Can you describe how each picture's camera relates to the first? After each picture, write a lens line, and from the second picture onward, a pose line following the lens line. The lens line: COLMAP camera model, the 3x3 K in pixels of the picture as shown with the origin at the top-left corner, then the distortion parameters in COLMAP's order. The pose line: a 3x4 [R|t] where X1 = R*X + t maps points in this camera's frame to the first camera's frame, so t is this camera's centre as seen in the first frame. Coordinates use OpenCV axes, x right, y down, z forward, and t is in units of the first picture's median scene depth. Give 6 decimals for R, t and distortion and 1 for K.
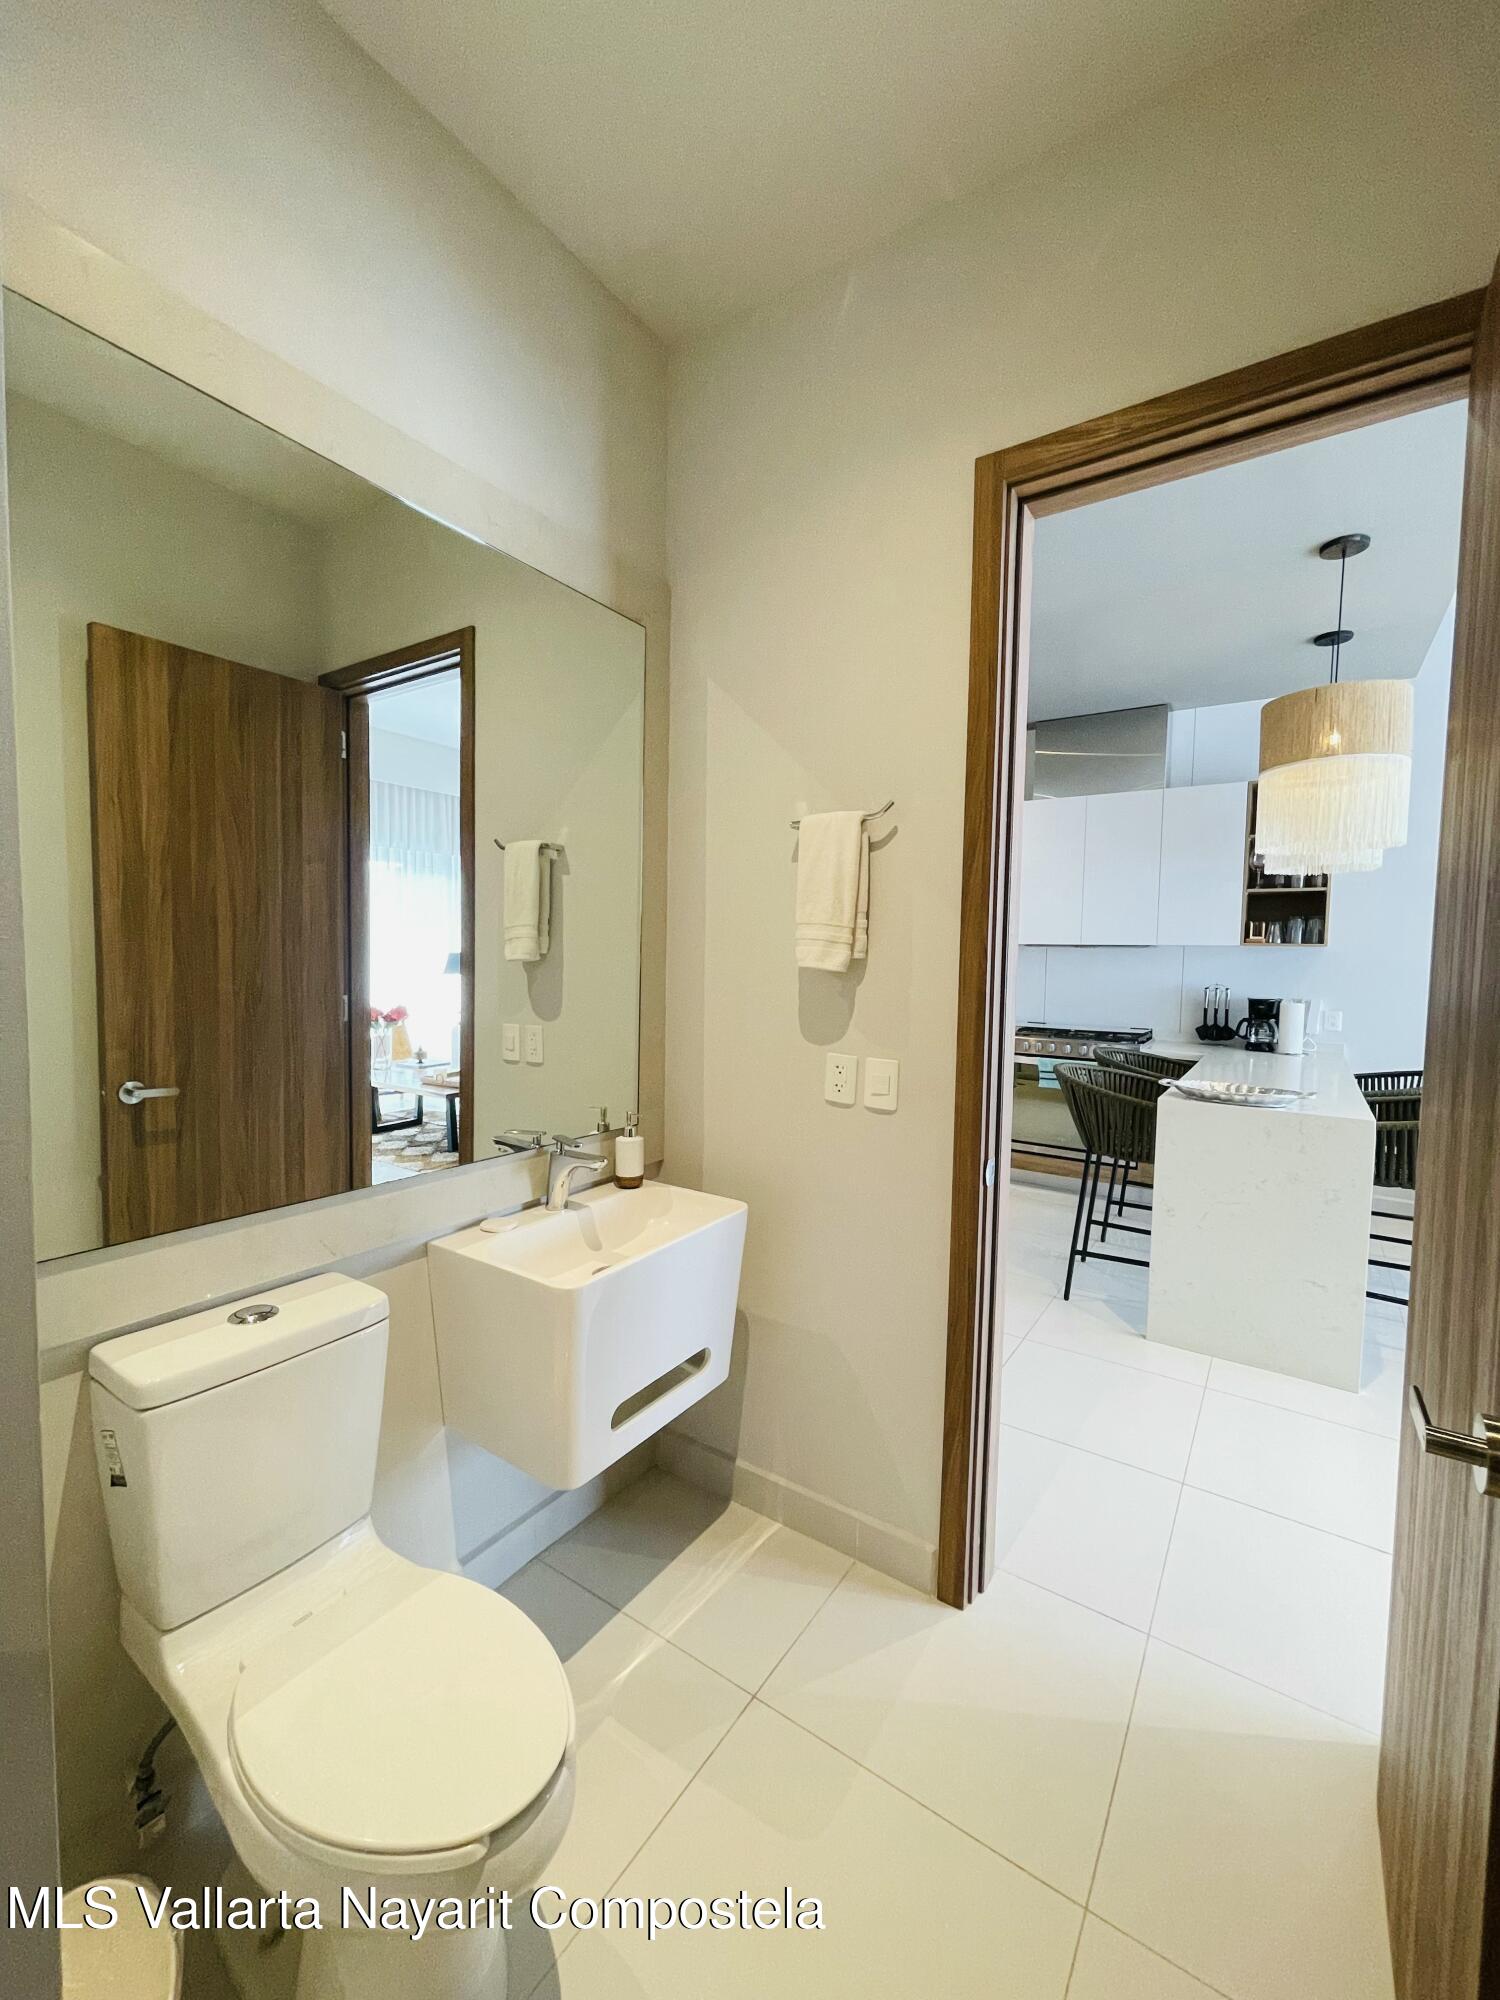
lens RADIAL K [[813.6, 0, 759.6], [0, 813.6, 998.0], [0, 0, 1]] dist [-0.003629, 0.002078]
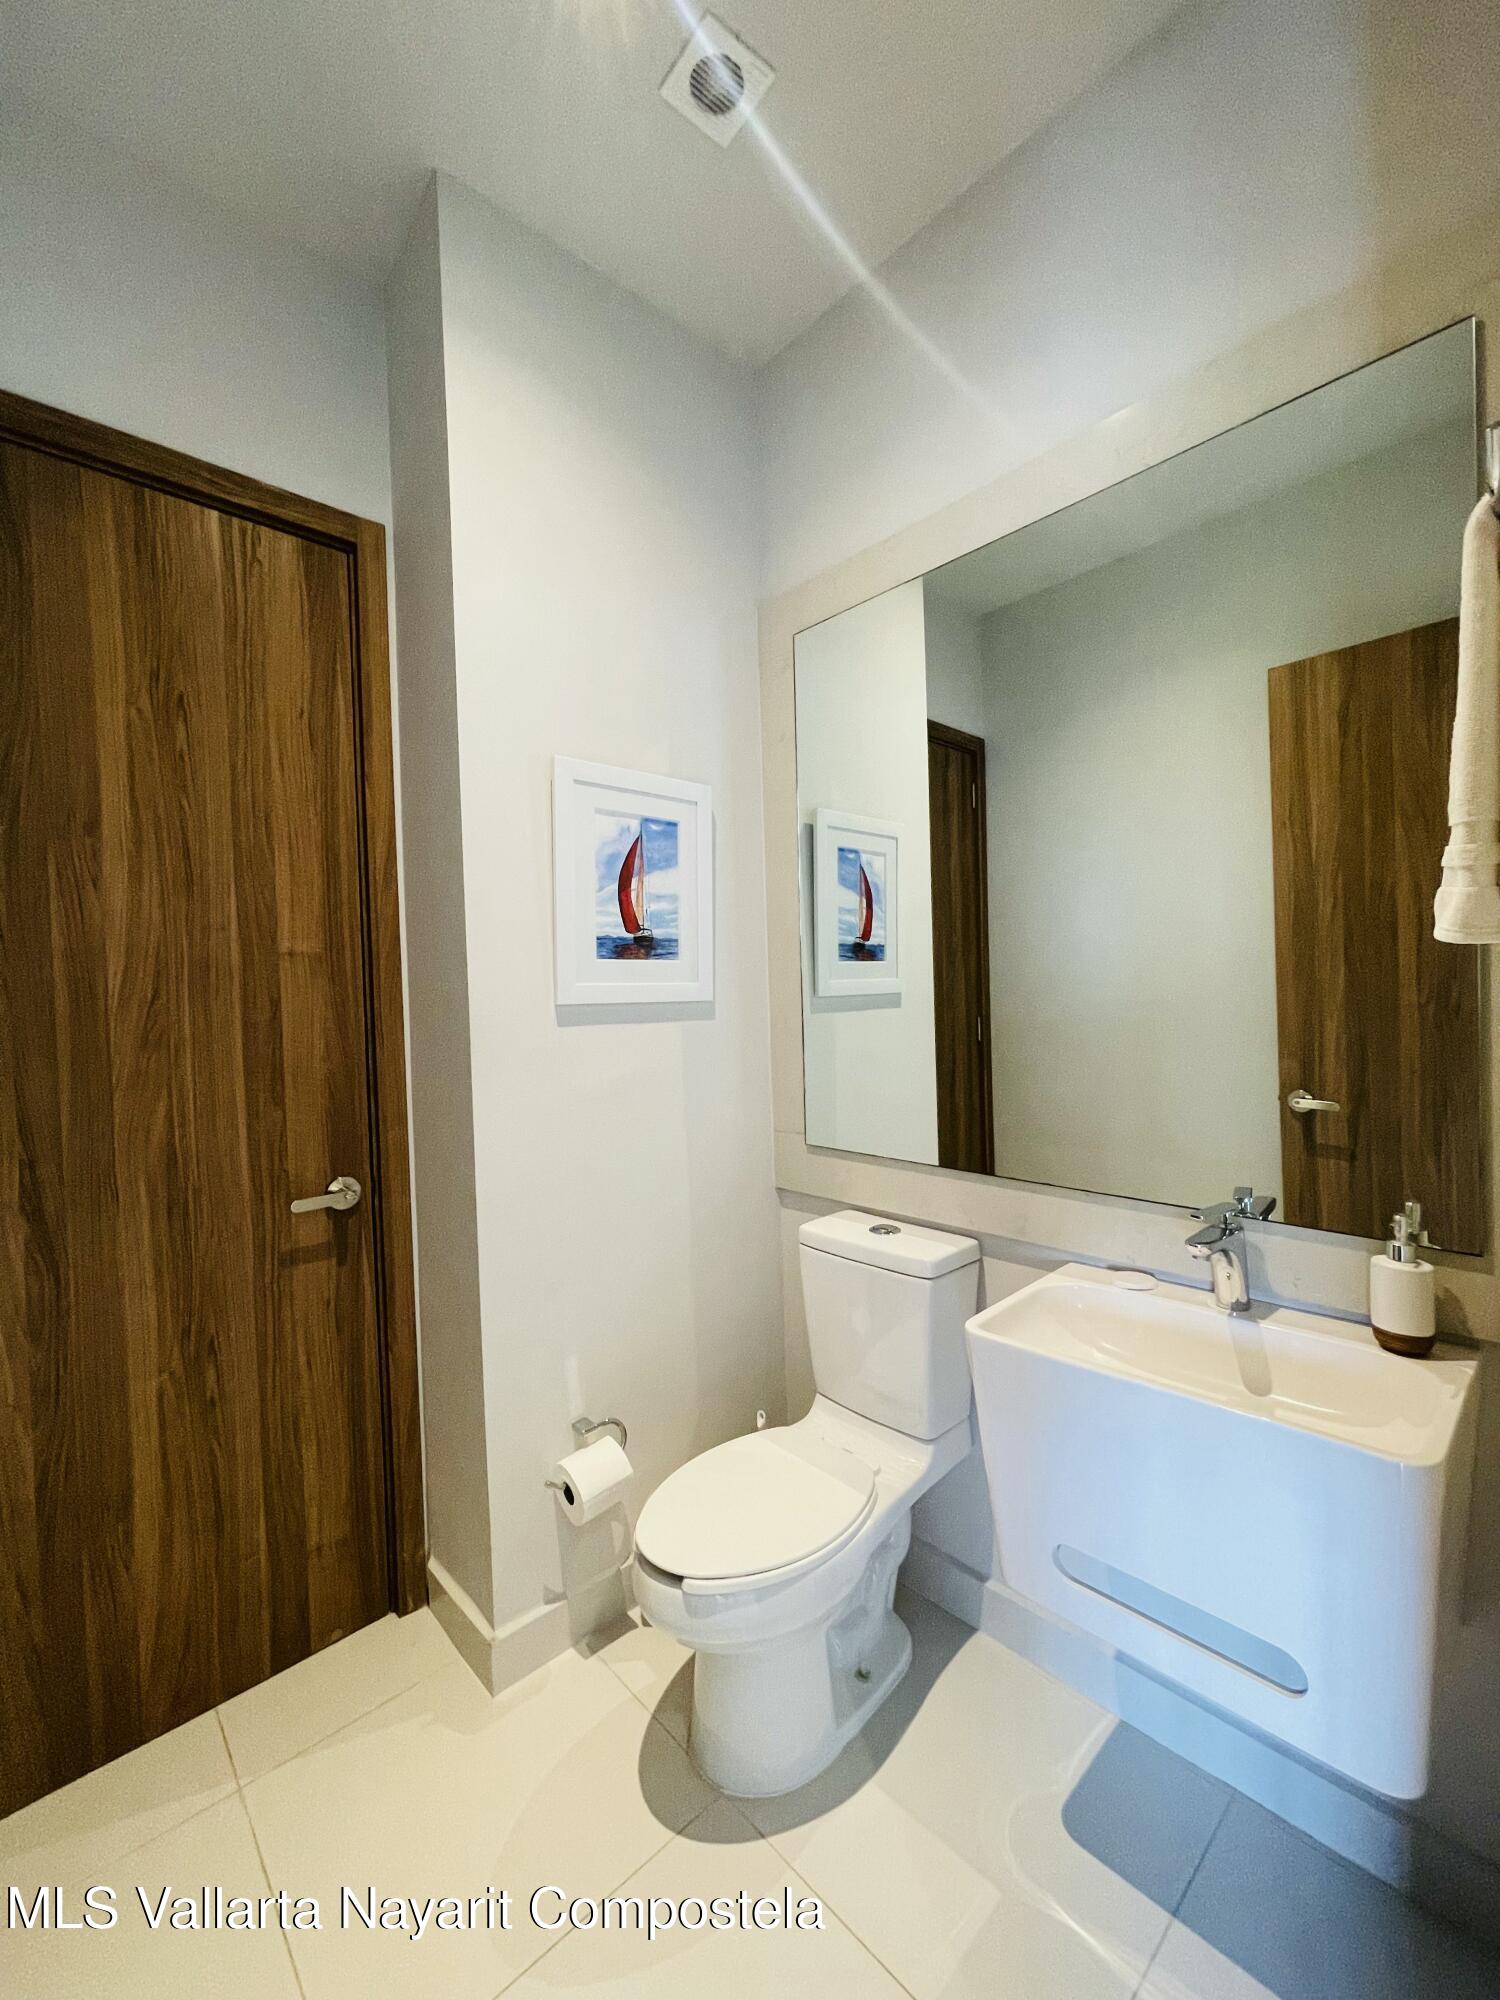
lens RADIAL K [[813.6, 0, 759.1], [0, 813.6, 1003.0], [0, 0, 1]] dist [-0.003629, 0.002078]
pose [[-0.223755, 0.004830, -0.974634, 0.387945], [-0.027821, 0.999549, 0.011341, -0.001662], [0.974248, 0.029653, -0.223519, 0.550272]]
